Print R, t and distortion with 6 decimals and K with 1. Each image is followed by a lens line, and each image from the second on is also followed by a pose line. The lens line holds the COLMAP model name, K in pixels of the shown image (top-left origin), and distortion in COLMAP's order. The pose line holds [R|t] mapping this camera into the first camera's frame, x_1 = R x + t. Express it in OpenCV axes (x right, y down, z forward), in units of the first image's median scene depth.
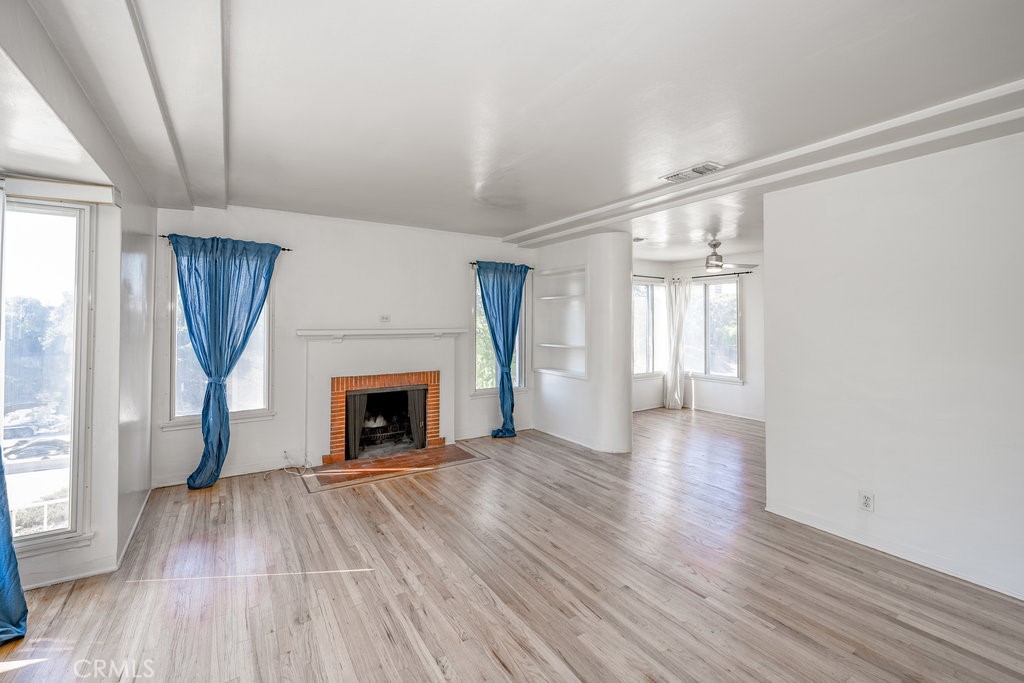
lens RADIAL K [[429.0, 0, 510.7], [0, 429.0, 310.5], [0, 0, 1]] dist [0.002845, 0.000237]
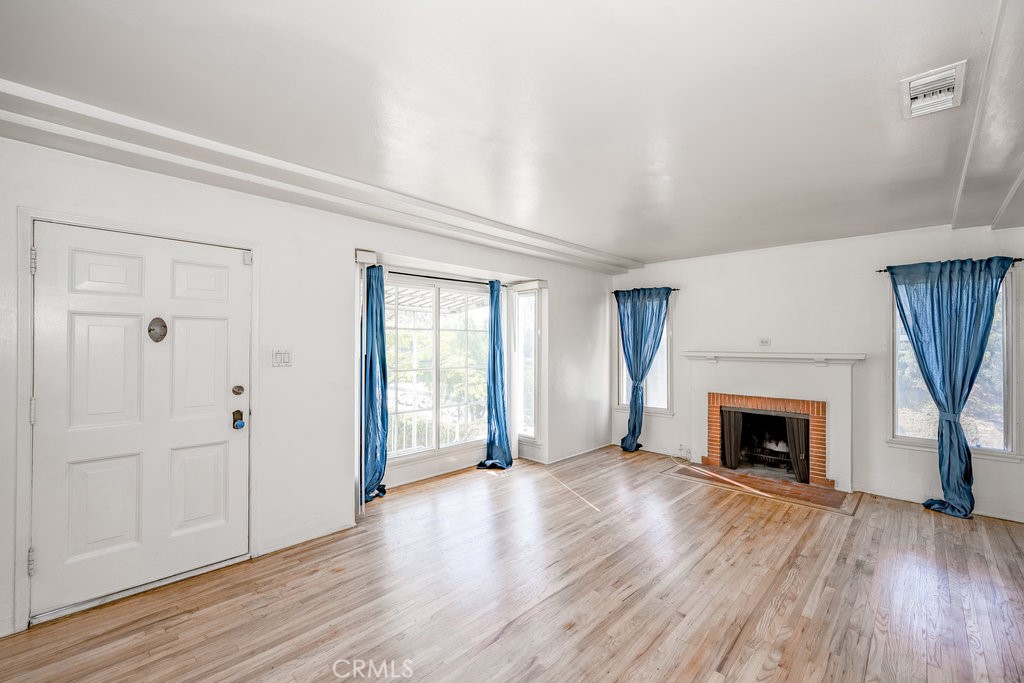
lens RADIAL K [[436.9, 0, 531.2], [0, 436.9, 341.3], [0, 0, 1]] dist [-0.014100, -0.000044]
pose [[0.254068, -0.003815, -0.967179, 0.607502], [0.017347, 0.999849, 0.000613, 0.007093], [0.967031, -0.016934, 0.254096, 0.226300]]
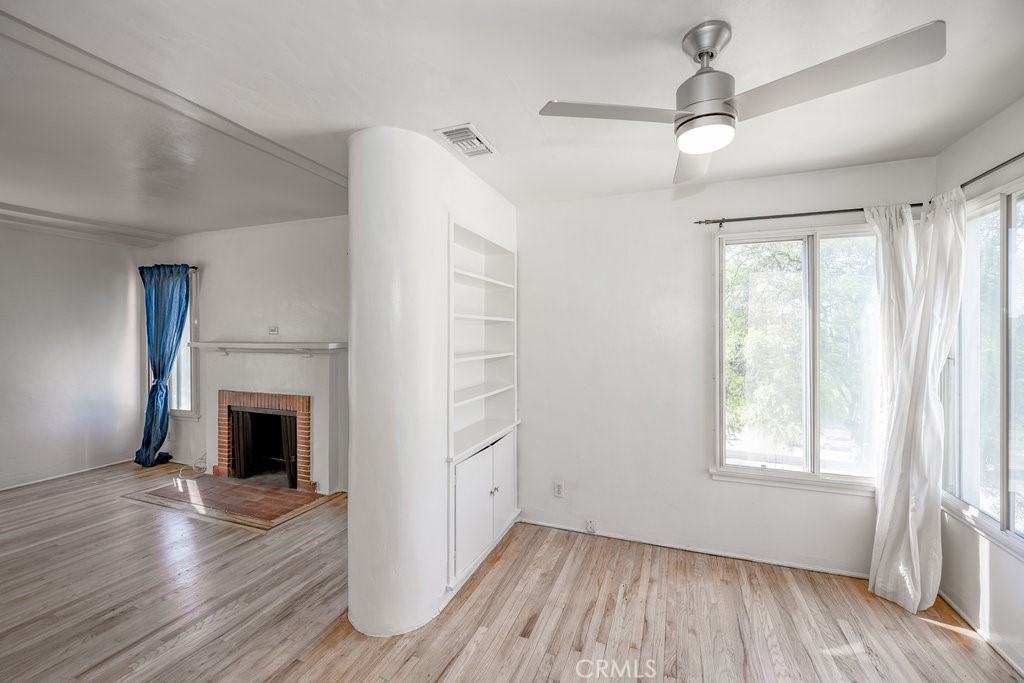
lens RADIAL K [[430.4, 0, 513.8], [0, 430.4, 332.0], [0, 0, 1]] dist [0.004369, 0.000382]
pose [[0.592242, -0.004080, -0.805750, 0.785008], [0.015696, 0.999856, 0.006474, 0.025922], [0.805608, -0.016481, 0.592220, 0.948467]]
